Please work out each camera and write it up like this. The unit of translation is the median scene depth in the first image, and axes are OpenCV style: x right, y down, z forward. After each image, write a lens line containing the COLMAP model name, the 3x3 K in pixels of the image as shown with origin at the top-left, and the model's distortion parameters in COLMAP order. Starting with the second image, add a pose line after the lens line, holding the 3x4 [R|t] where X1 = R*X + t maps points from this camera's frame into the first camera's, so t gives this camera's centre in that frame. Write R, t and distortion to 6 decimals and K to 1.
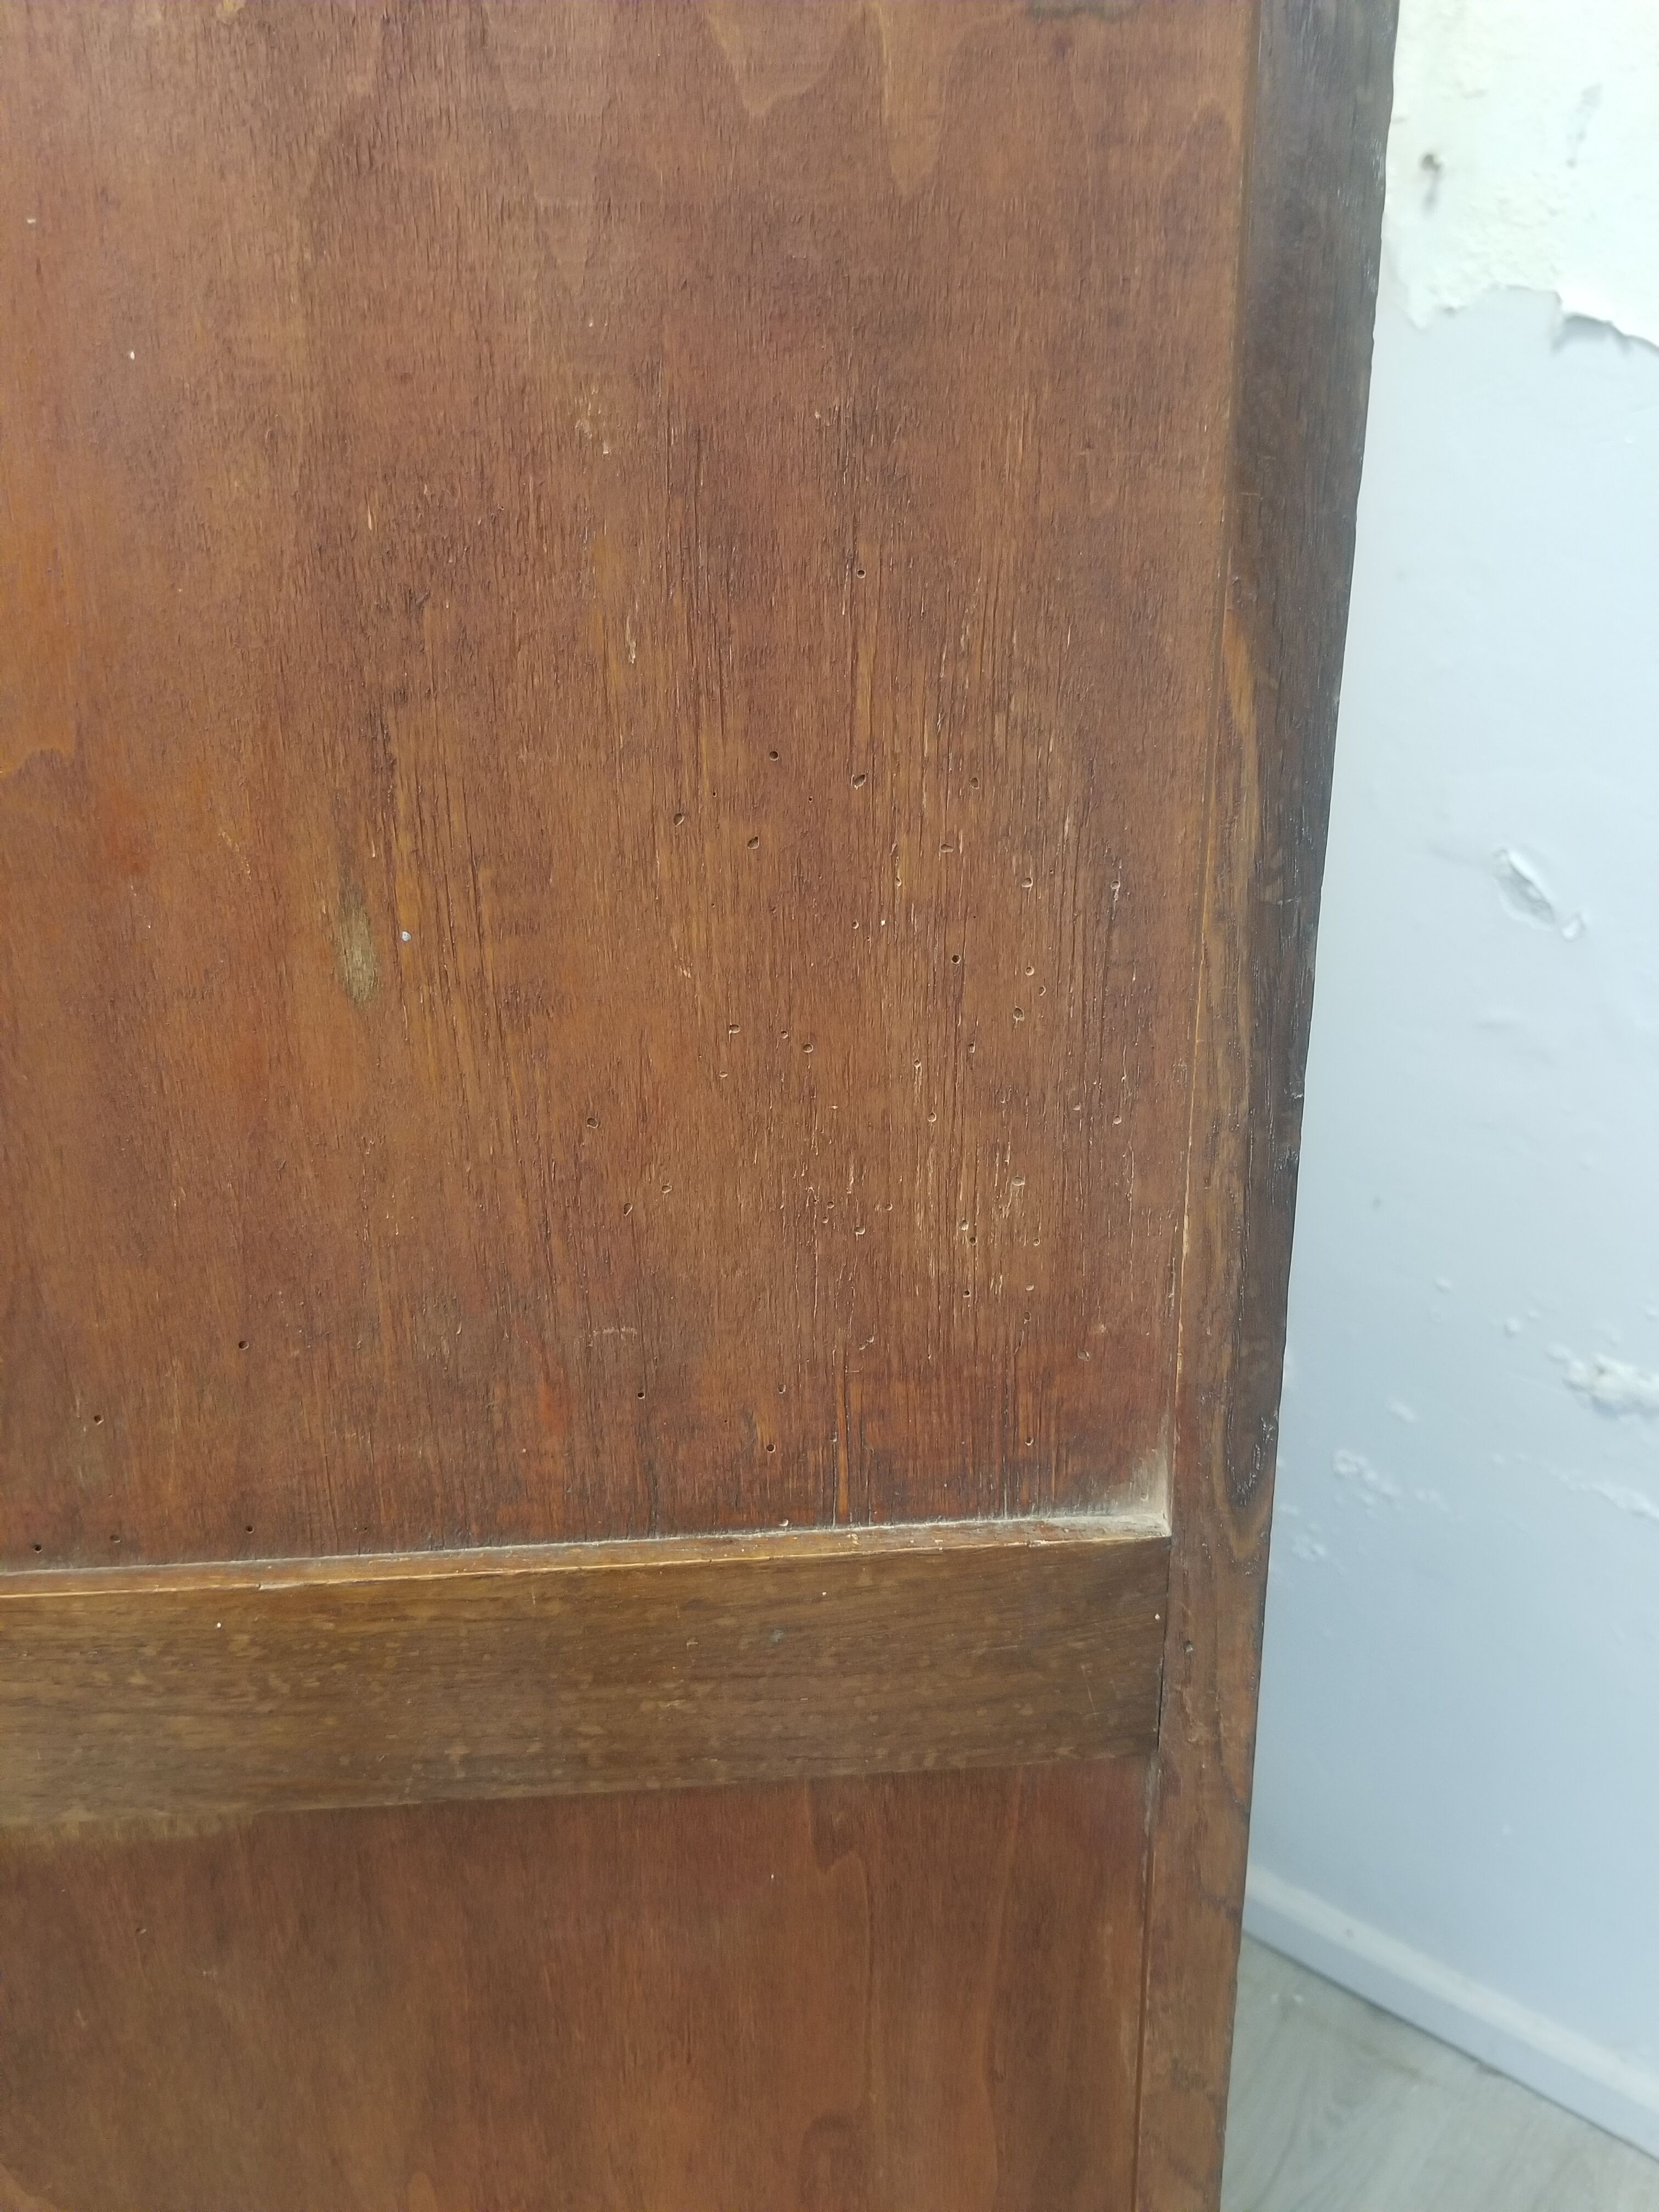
lens RADIAL K [[1693.6, 0, 874.1], [0, 1693.6, 1112.1], [0, 0, 1]] dist [-0.003120, -0.034423]
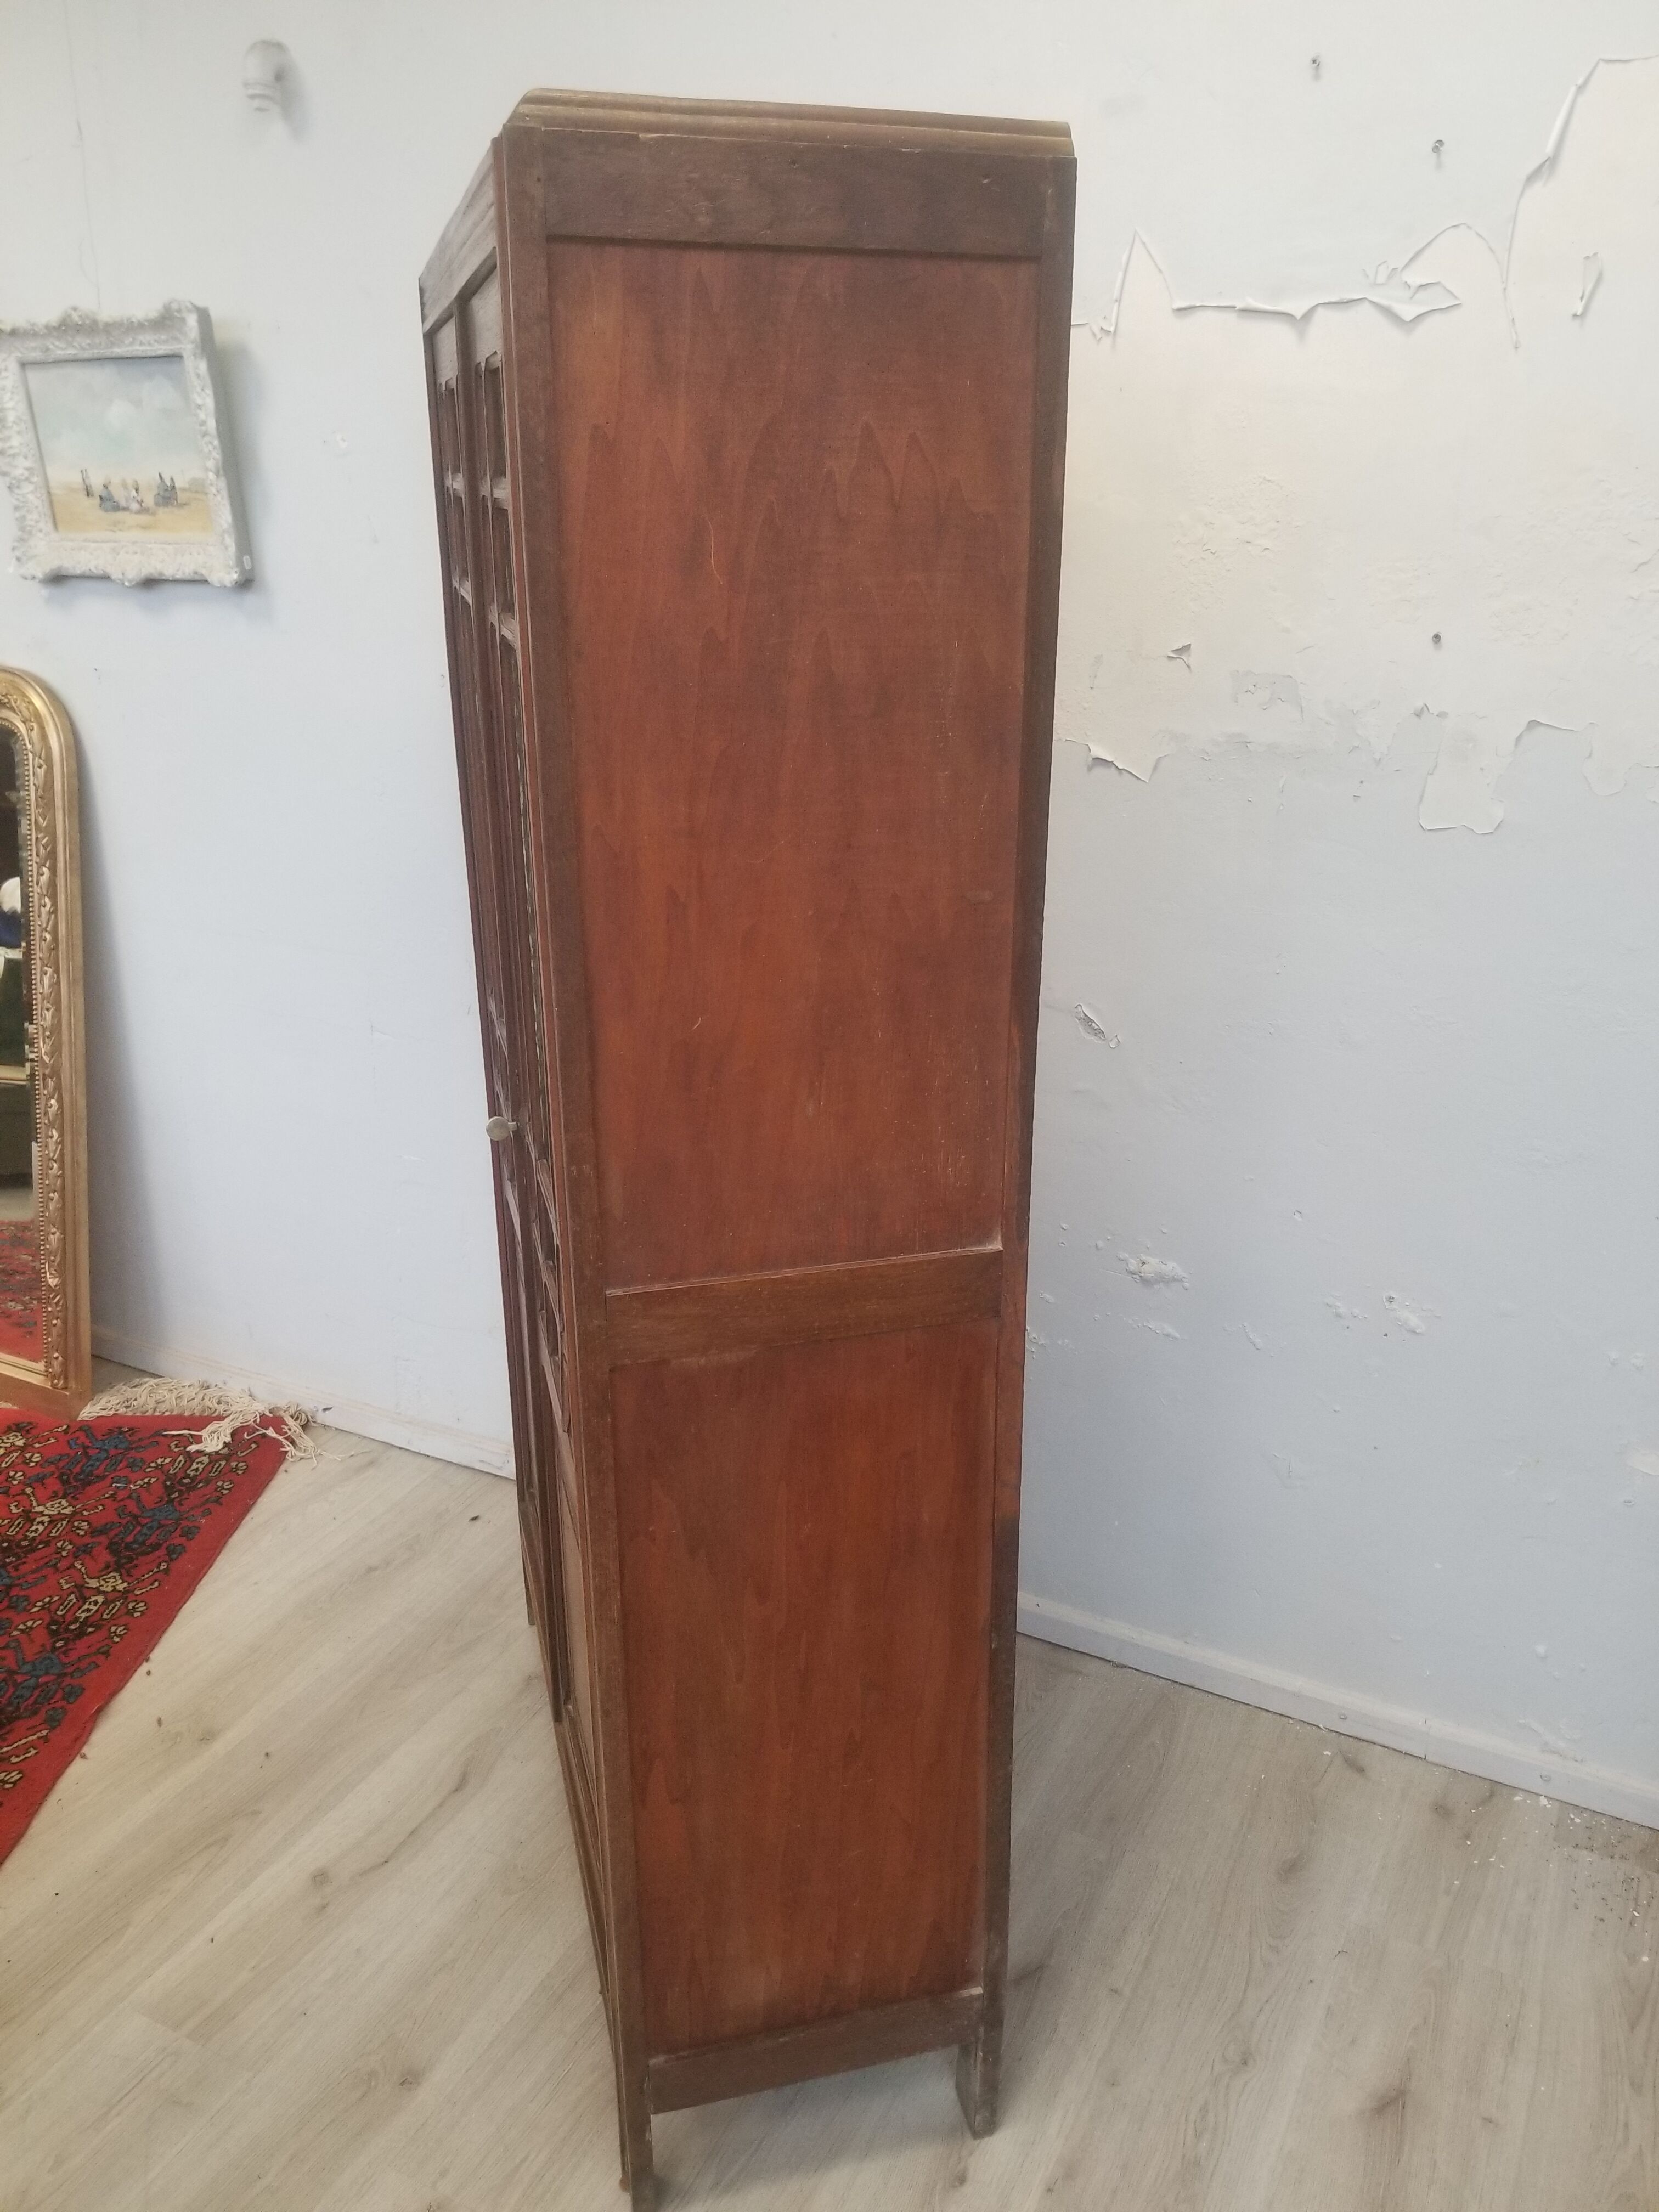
lens RADIAL K [[1801.6, 0, 846.0], [0, 1801.6, 1103.4], [0, 0, 1]] dist [0.002960, -0.010664]
pose [[0.975493, -0.052142, 0.213763, -0.992050], [0.059778, 0.997778, -0.029408, 0.023971], [-0.211755, 0.041466, 0.976443, -2.812909]]
